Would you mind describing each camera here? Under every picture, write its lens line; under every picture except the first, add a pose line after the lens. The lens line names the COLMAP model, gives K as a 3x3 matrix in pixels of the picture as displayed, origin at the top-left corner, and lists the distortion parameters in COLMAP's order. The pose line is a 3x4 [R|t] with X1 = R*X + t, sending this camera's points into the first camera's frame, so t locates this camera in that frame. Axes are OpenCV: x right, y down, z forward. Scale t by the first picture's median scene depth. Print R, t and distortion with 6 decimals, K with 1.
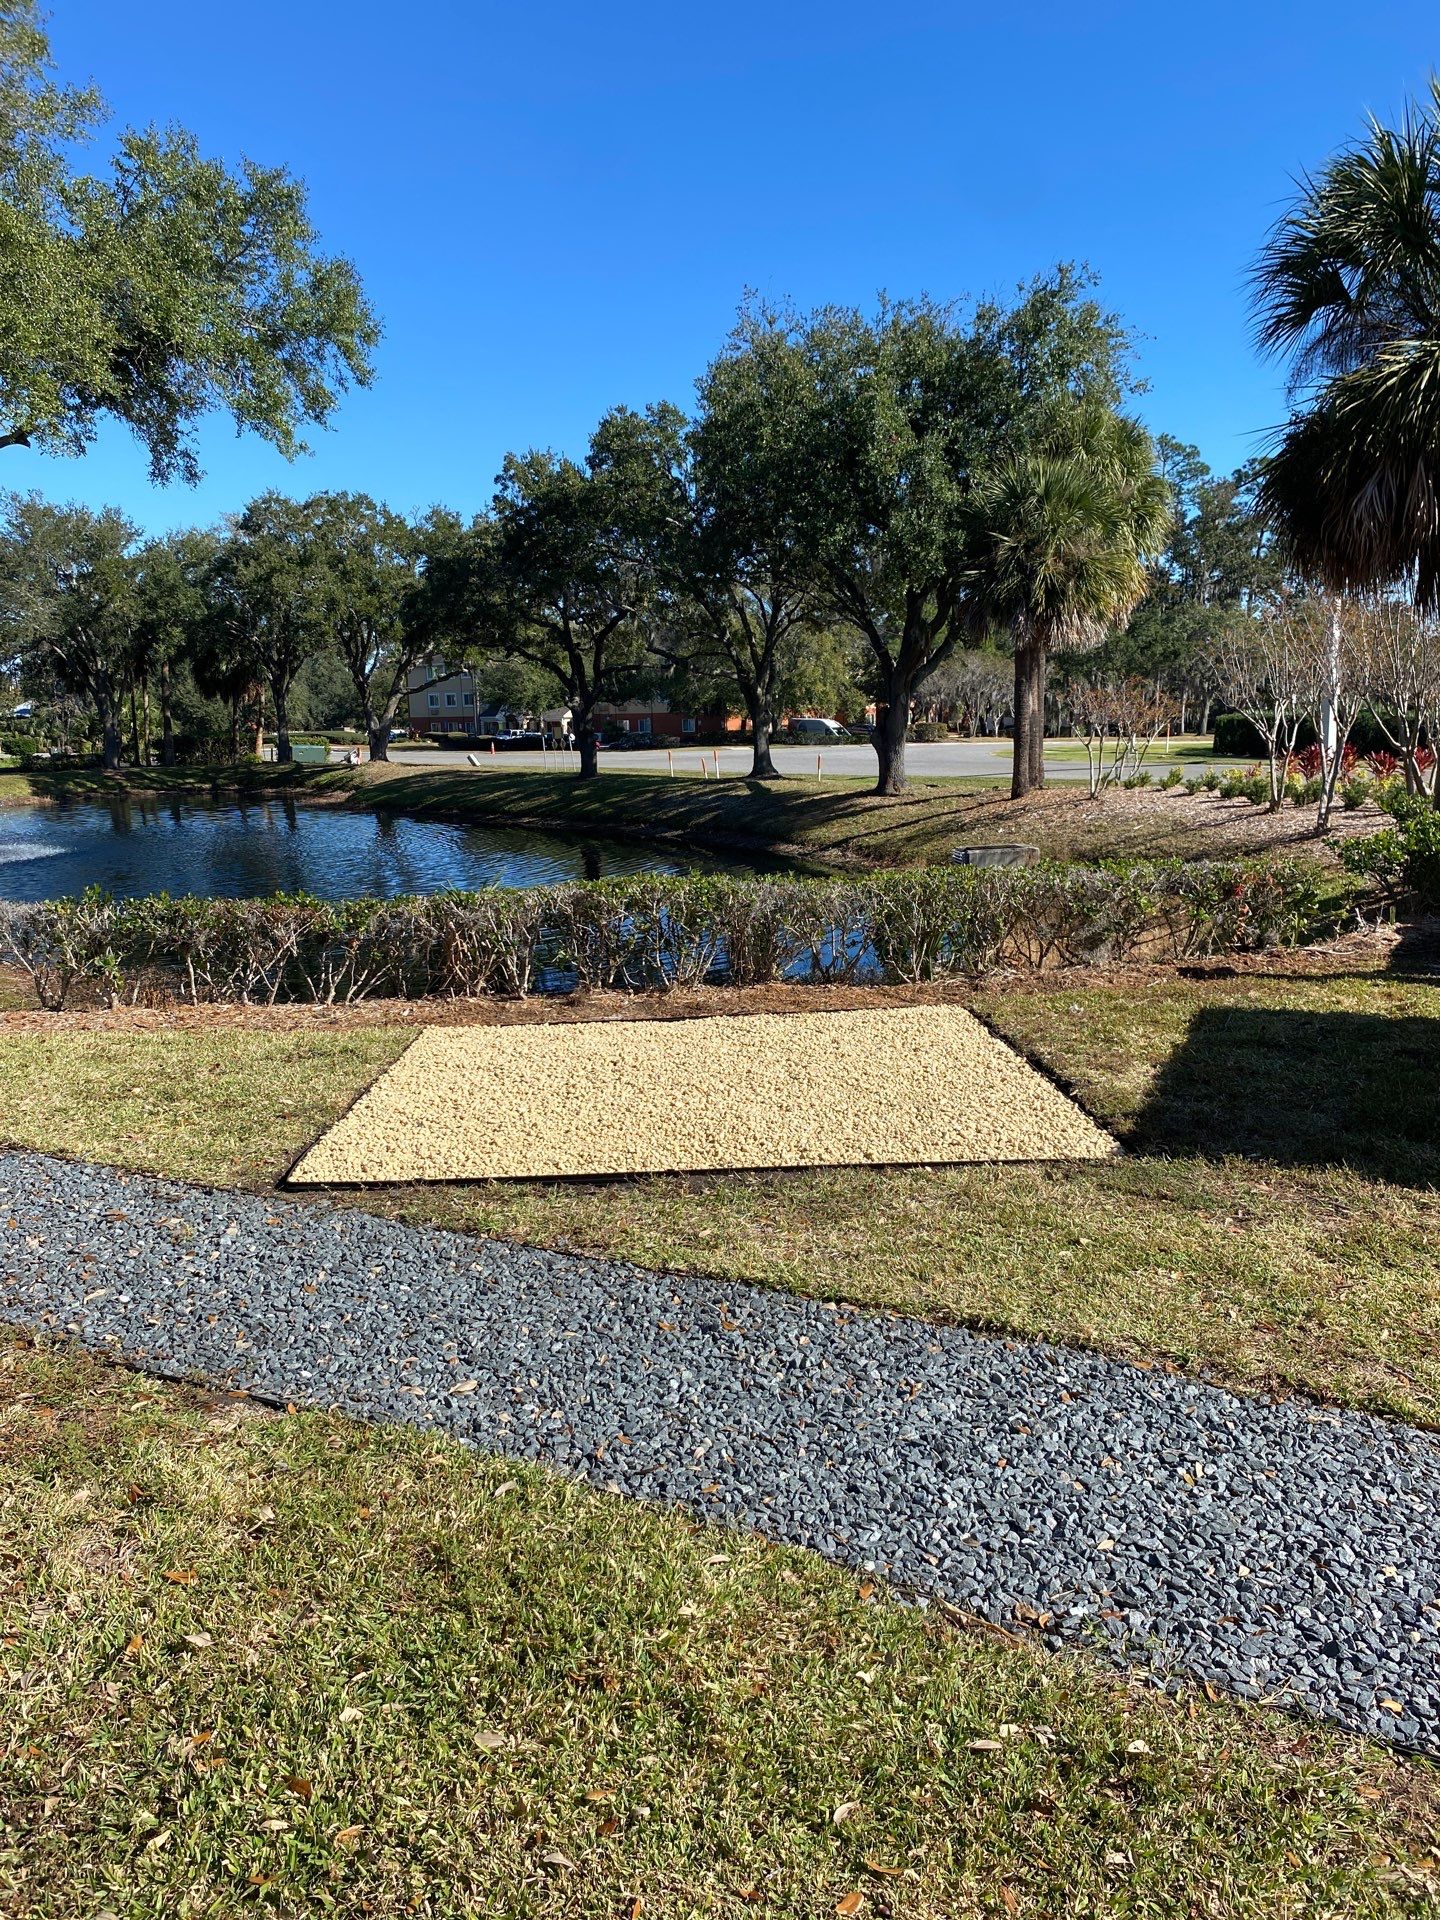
lens RADIAL K [[1464.5, 0, 741.9], [0, 1464.5, 959.2], [0, 0, 1]] dist [0.066312, -0.125187]
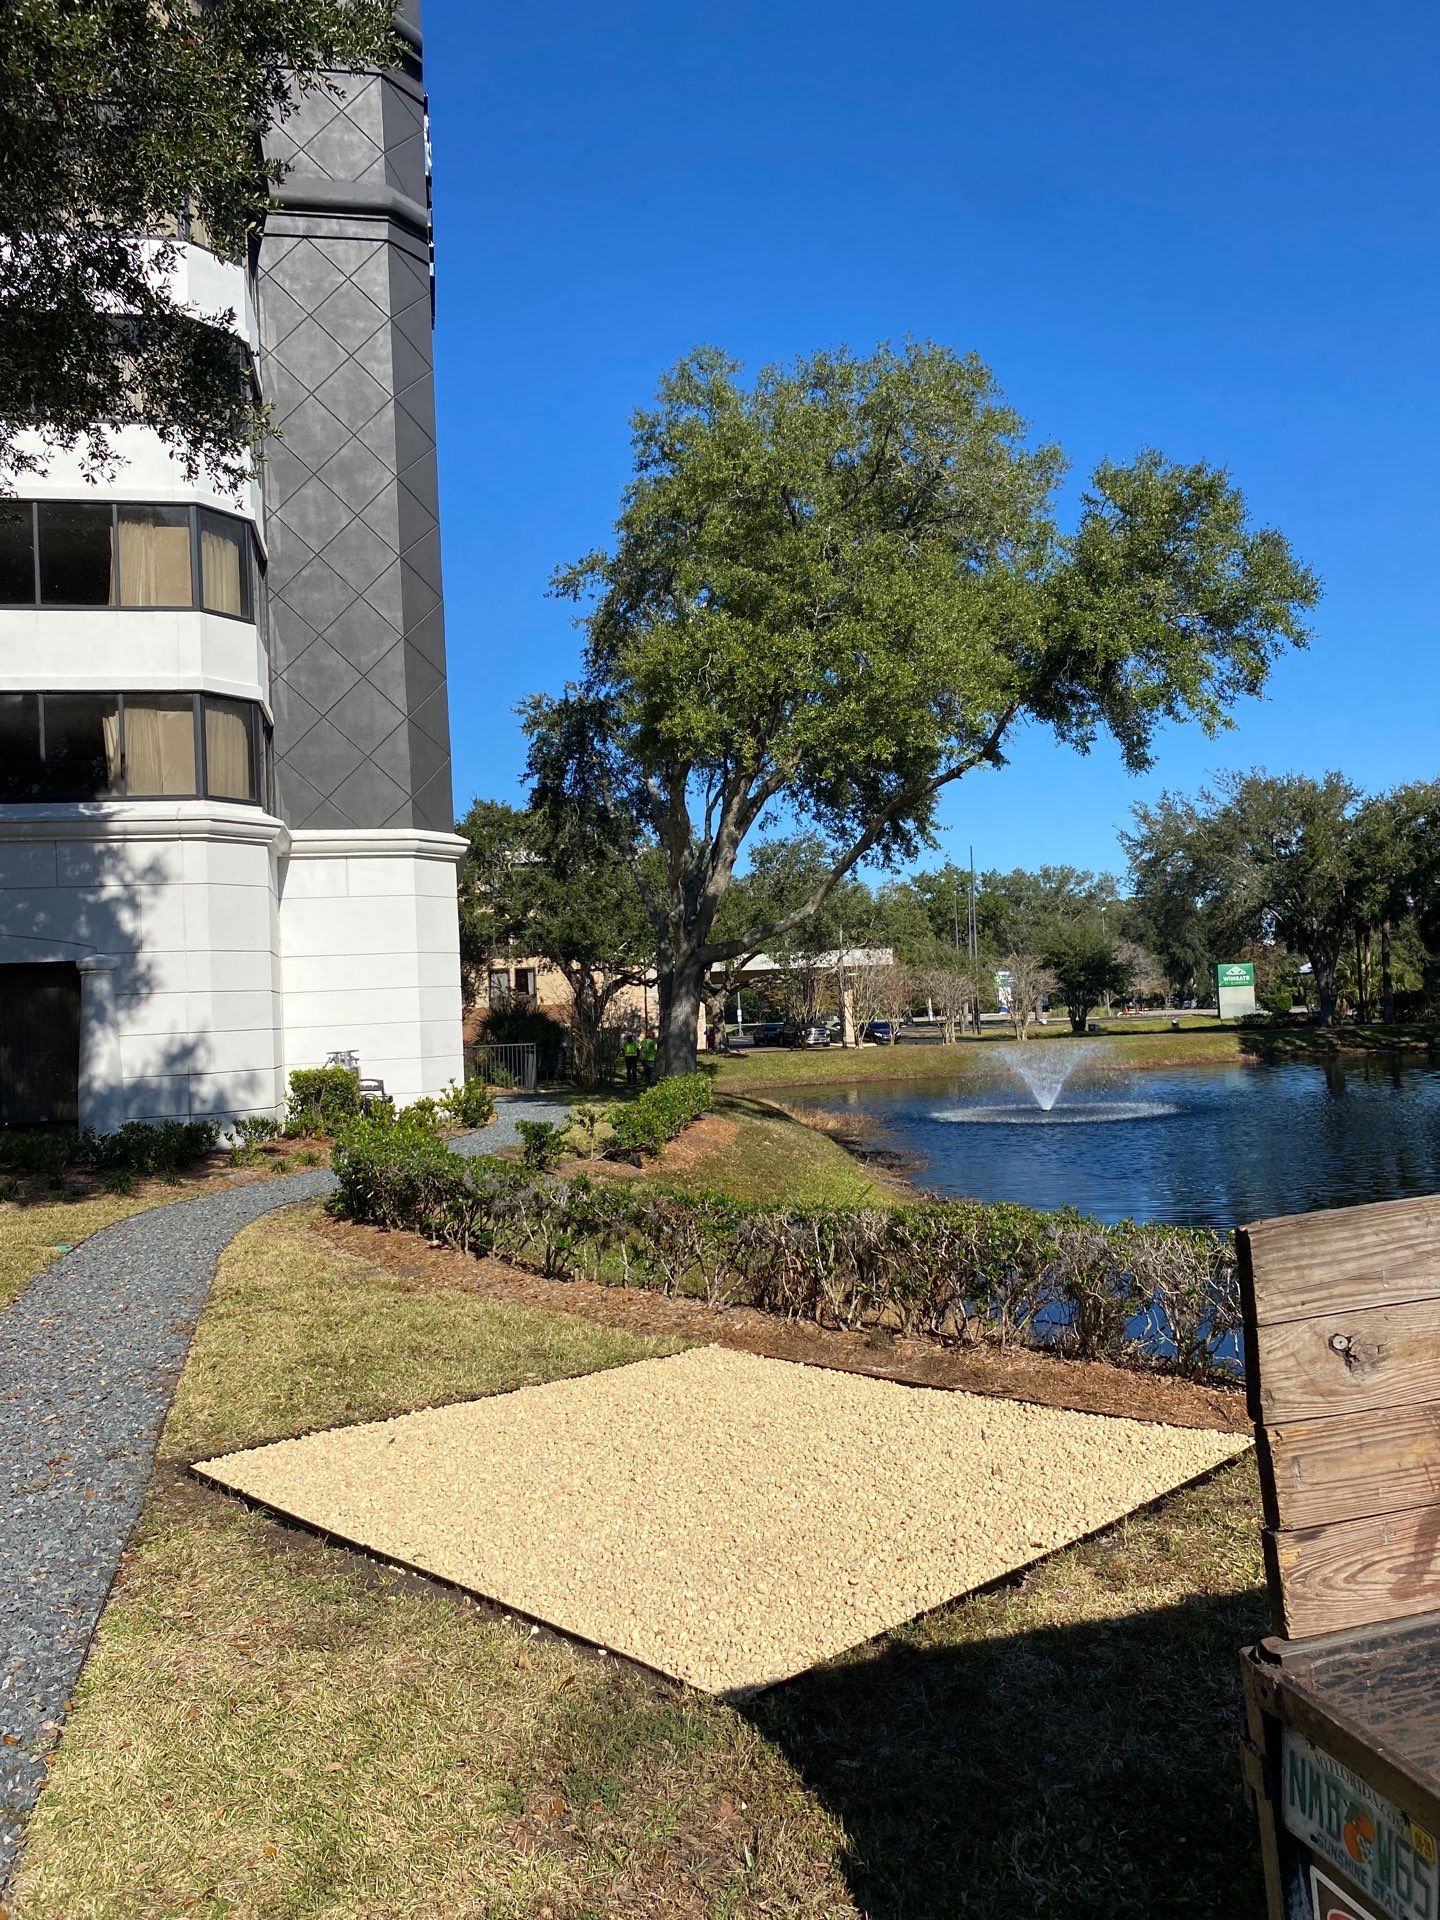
lens RADIAL K [[1471.1, 0, 708.5], [0, 1471.1, 966.5], [0, 0, 1]] dist [0.063476, -0.123553]
pose [[0.658040, -0.031728, -0.752314, 0.133040], [-0.091721, 0.988294, -0.121908, -0.021434], [0.747375, 0.149224, 0.647428, 0.081391]]
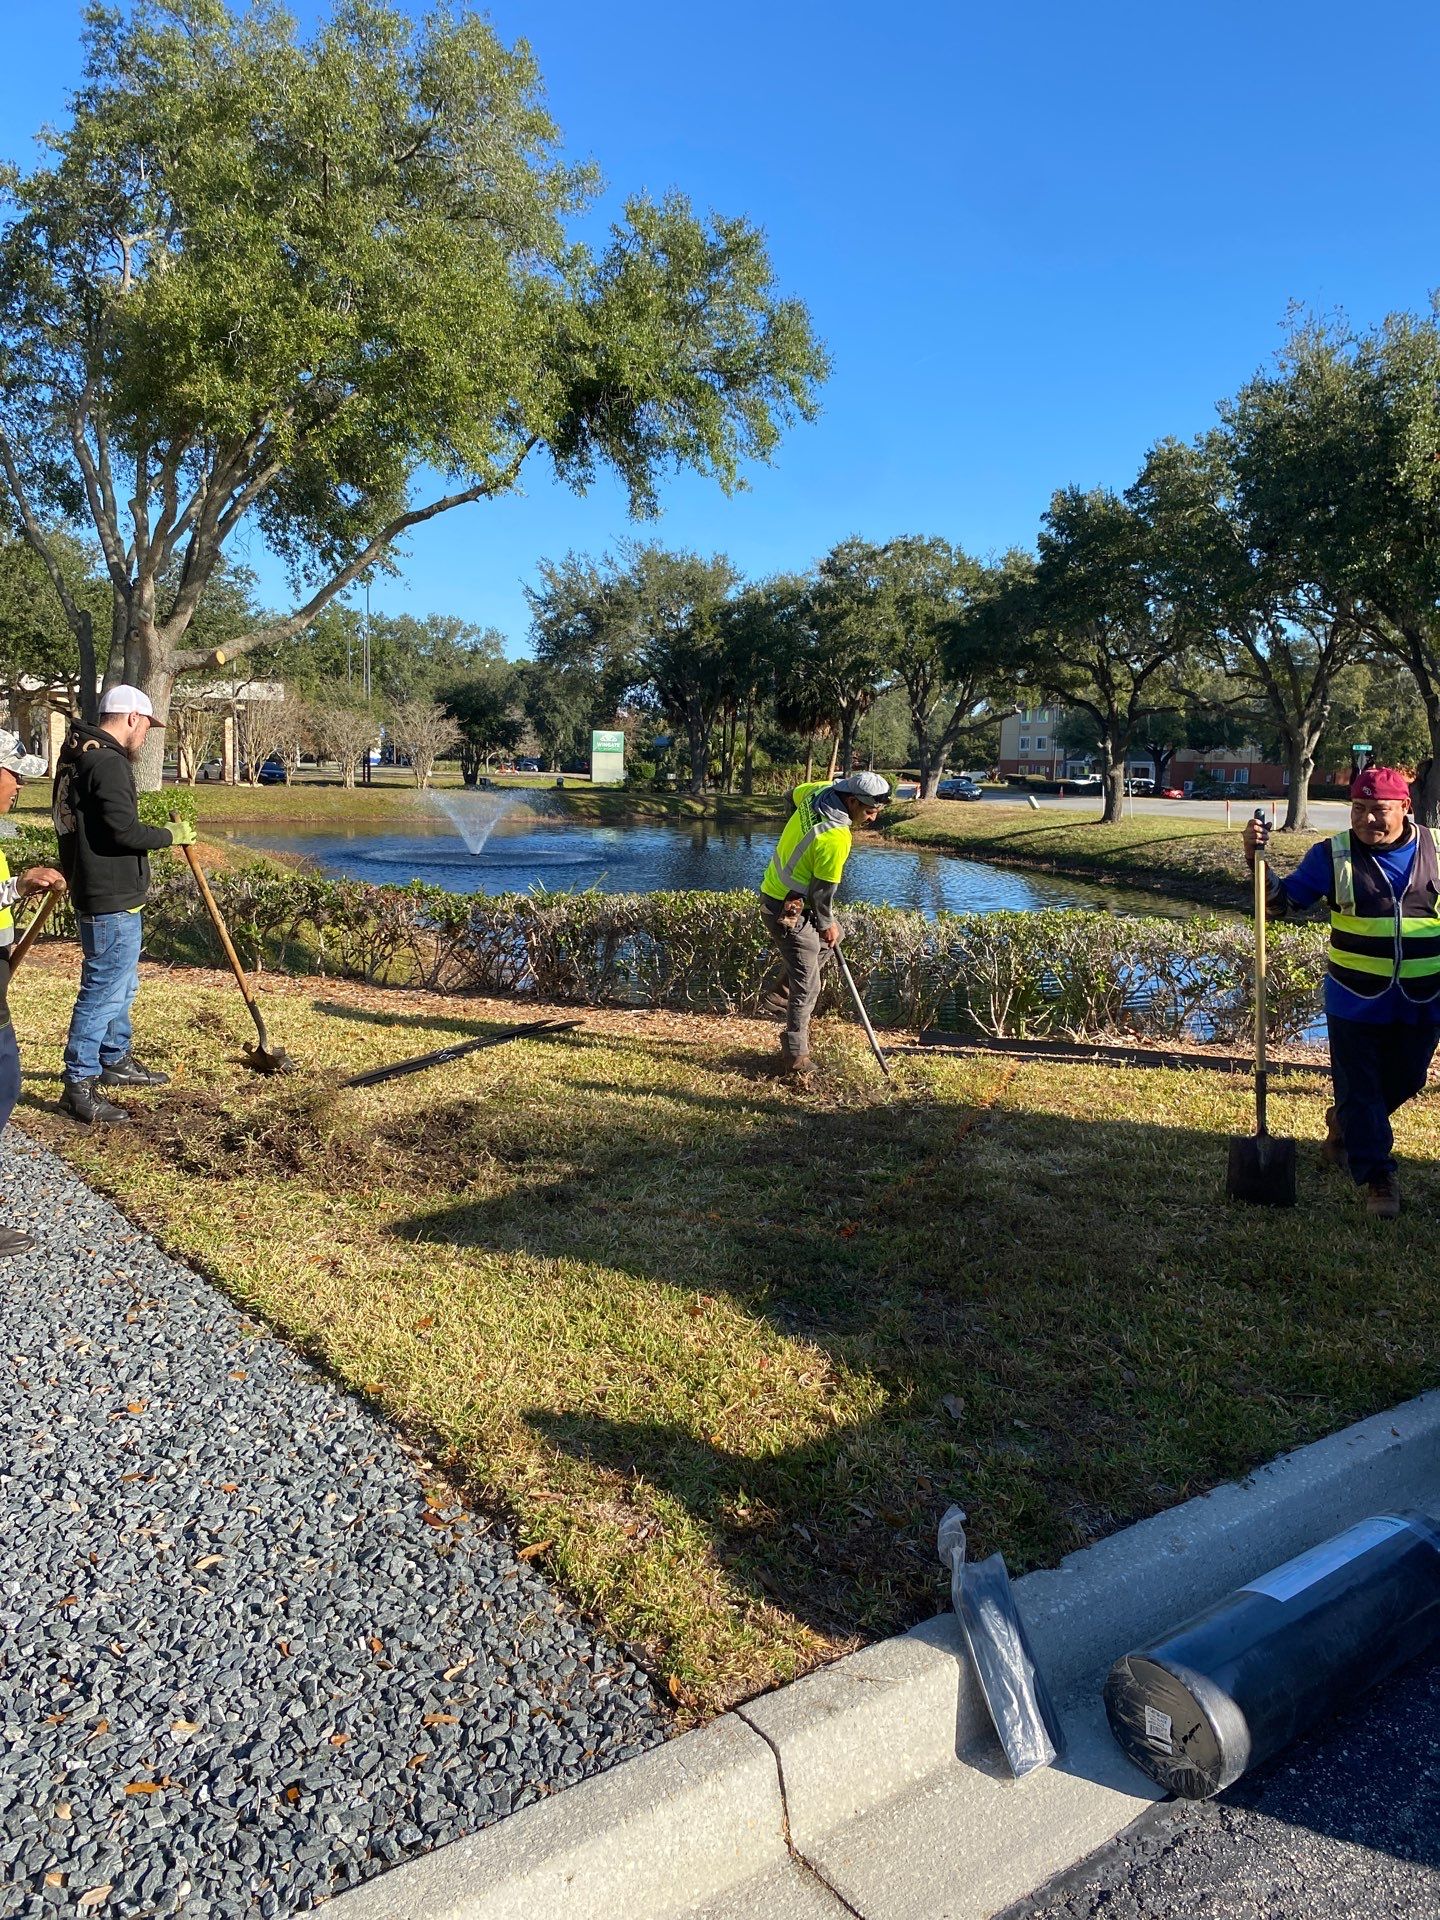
lens RADIAL K [[1463.3, 0, 730.8], [0, 1463.3, 960.2], [0, 0, 1]] dist [0.083722, -0.167477]
pose [[0.915466, 0.096847, -0.390567, 0.085260], [-0.107943, 0.994136, -0.006502, -0.001873], [0.387647, 0.048111, 0.920552, 0.033904]]
